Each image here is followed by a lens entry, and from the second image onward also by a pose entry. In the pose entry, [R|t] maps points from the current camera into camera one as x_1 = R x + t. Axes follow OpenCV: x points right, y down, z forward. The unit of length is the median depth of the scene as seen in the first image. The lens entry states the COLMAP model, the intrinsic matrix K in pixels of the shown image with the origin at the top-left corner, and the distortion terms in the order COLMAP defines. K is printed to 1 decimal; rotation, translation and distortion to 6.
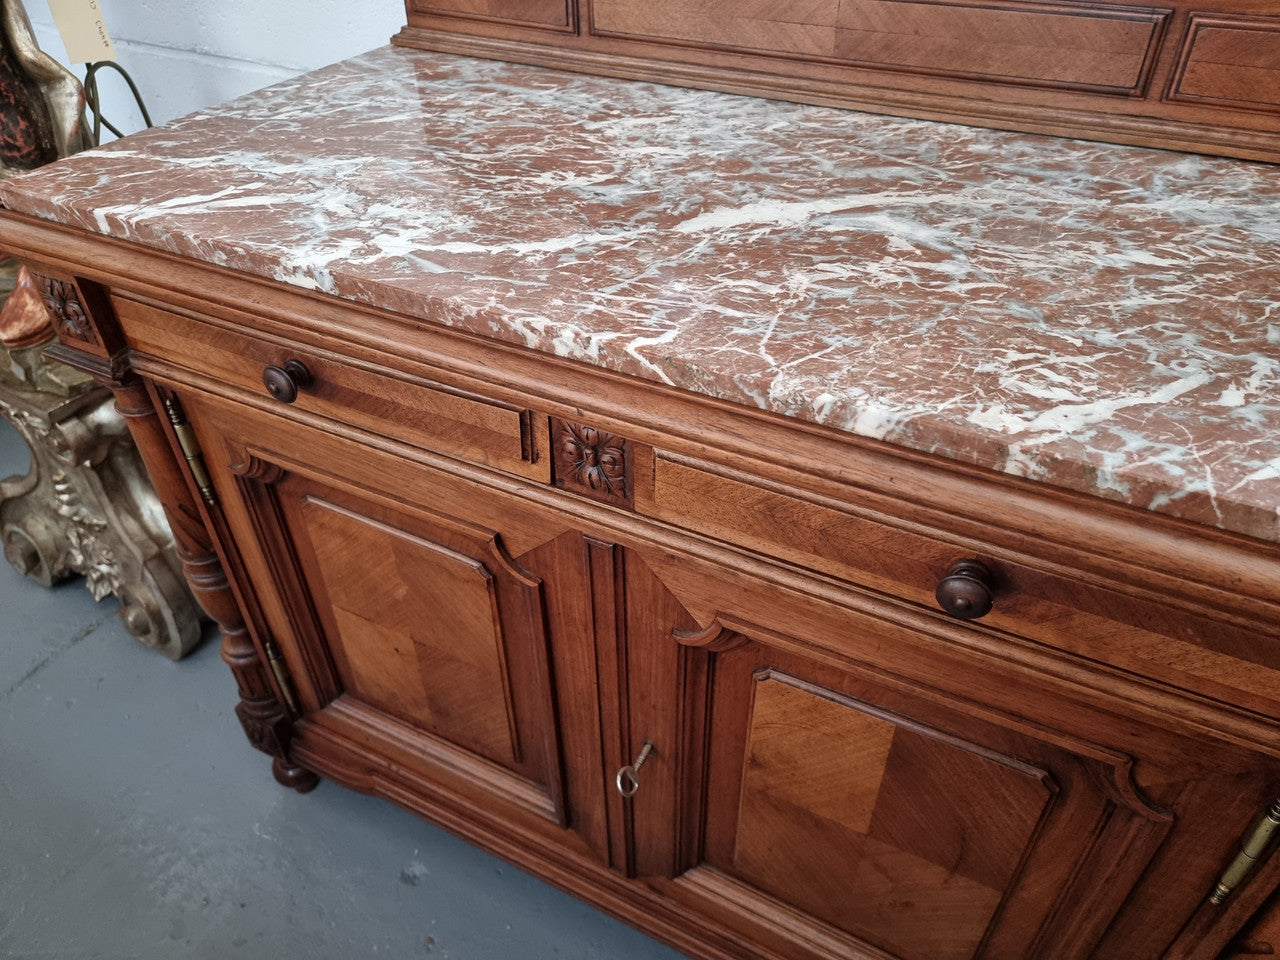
lens RADIAL K [[900.7, 0, 646.7], [0, 900.7, 474.5], [0, 0, 1]] dist [0.068906, -0.066356]
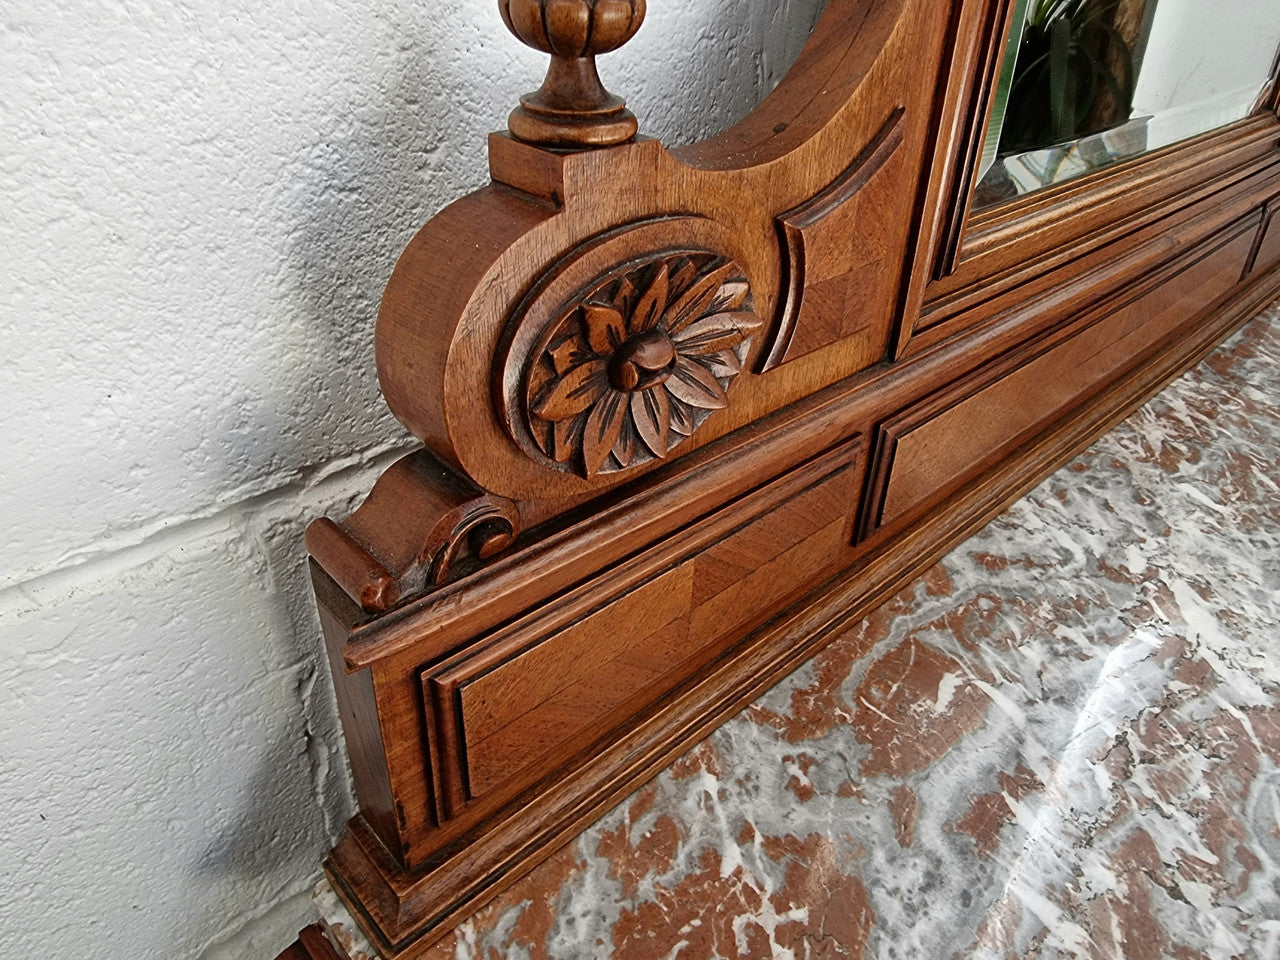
lens RADIAL K [[908.2, 0, 643.3], [0, 908.2, 436.6], [0, 0, 1]] dist [-0.005058, -0.002734]
pose [[0.345603, -0.472646, 0.810657, -0.668751], [0.545487, 0.804124, 0.236282, -1.045711], [-0.763546, 0.360543, 0.535729, 1.240863]]
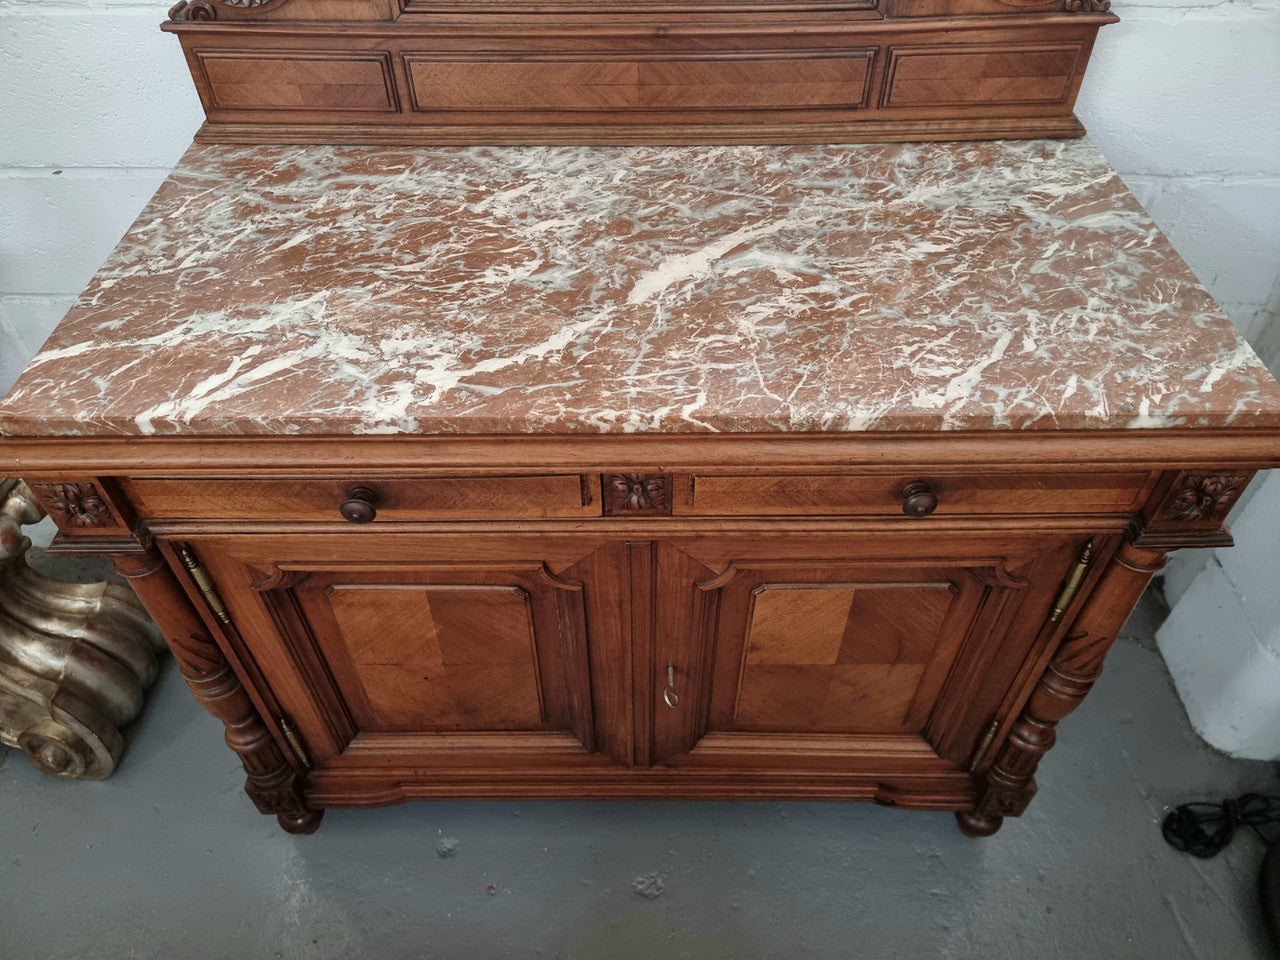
lens RADIAL K [[893.5, 0, 640.0], [0, 893.5, 480.0], [0, 0, 1]] dist [0.080916, -0.077942]
pose [[0.892967, -0.322218, 0.314302, -0.465733], [0.279551, 0.944267, 0.173813, -0.258946], [-0.352790, -0.067346, 0.933276, -0.248634]]
